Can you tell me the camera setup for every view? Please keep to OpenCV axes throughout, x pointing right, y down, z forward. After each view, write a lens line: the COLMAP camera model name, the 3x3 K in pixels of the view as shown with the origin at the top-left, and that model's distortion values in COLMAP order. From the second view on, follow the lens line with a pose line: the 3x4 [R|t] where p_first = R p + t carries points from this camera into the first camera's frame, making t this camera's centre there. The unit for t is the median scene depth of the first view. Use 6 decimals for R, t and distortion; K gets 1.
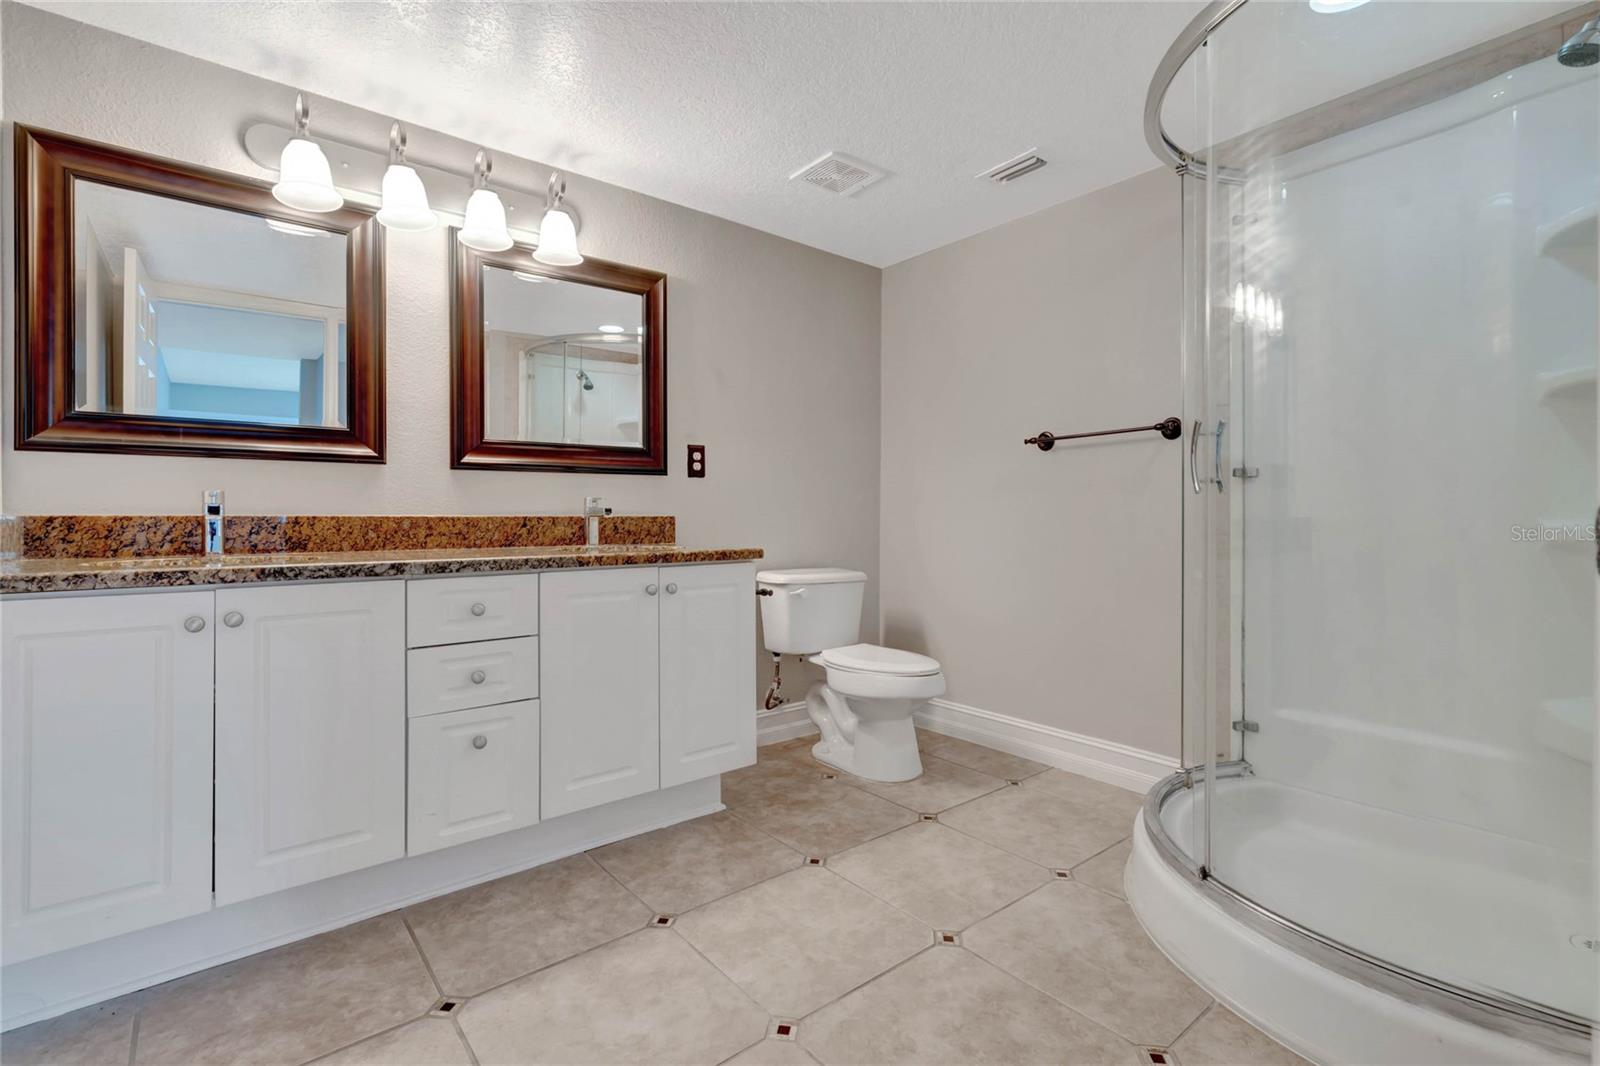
lens RADIAL K [[733.3, 0, 800.1], [0, 733.3, 519.9], [0, 0, 1]] dist [-0.003691, 0.001351]
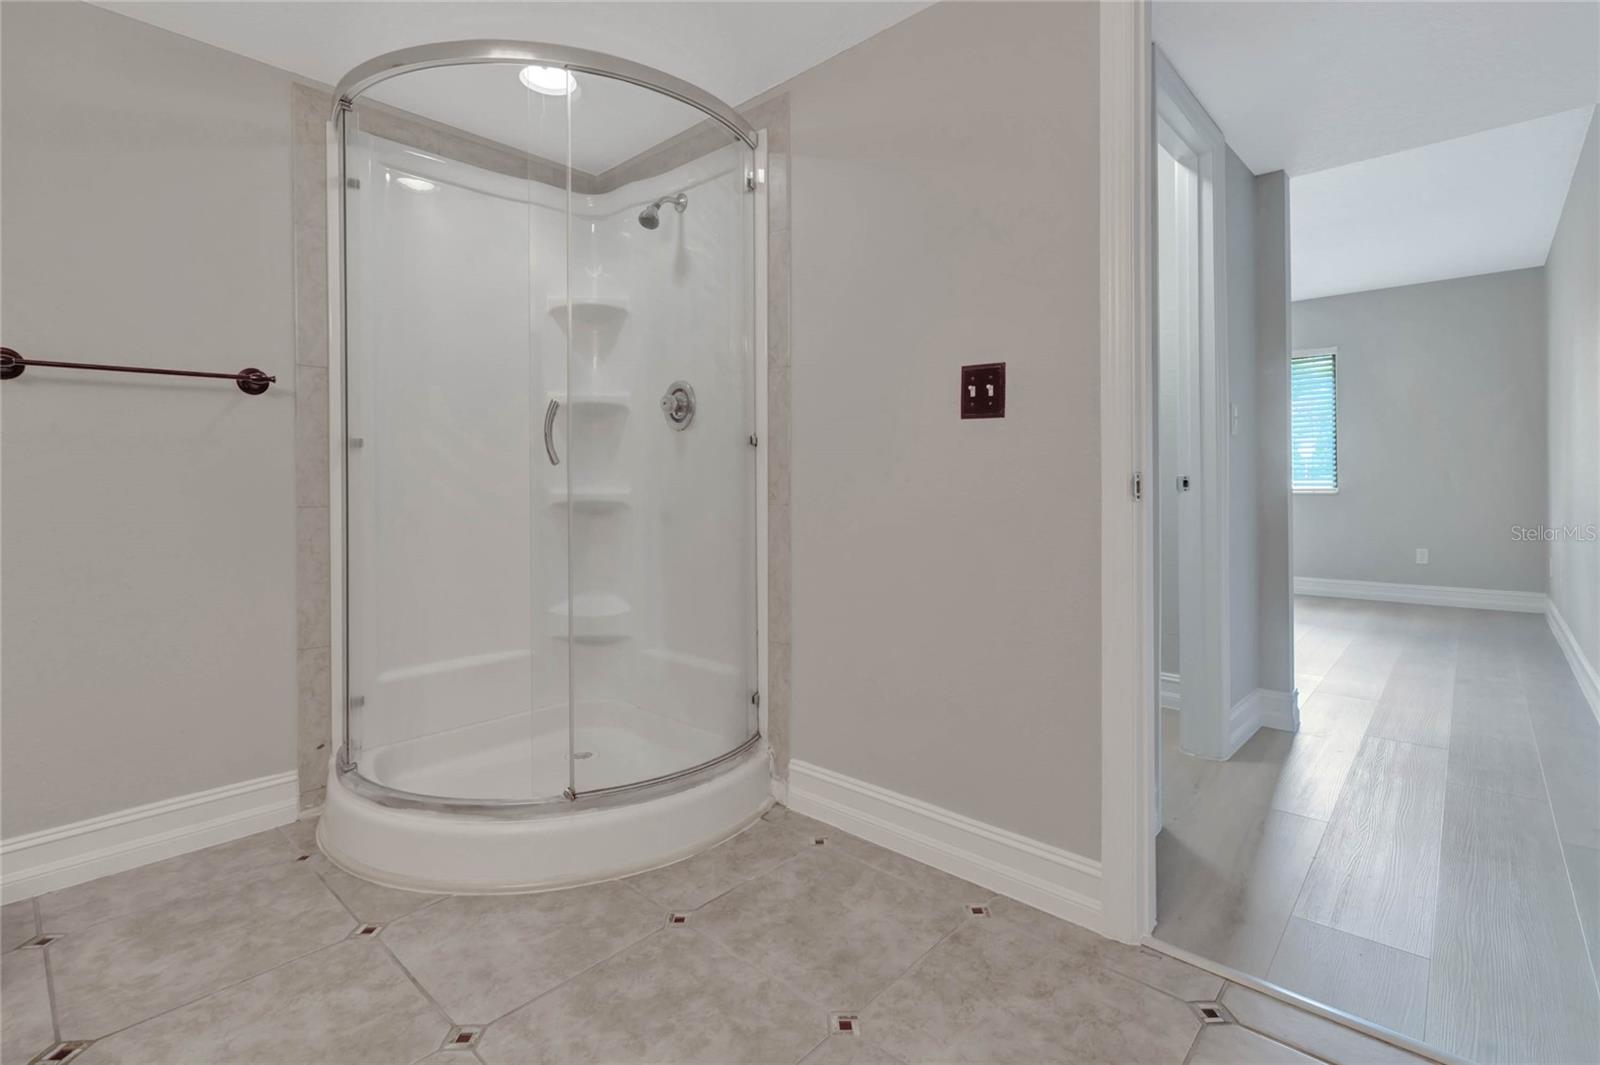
lens RADIAL K [[733.3, 0, 809.2], [0, 733.3, 483.8], [0, 0, 1]] dist [-0.003691, 0.001351]
pose [[-0.156169, 0.005027, 0.987718, -0.447966], [0.011370, 0.999930, -0.003291, 0.000596], [-0.987665, 0.010716, -0.156215, 0.555933]]
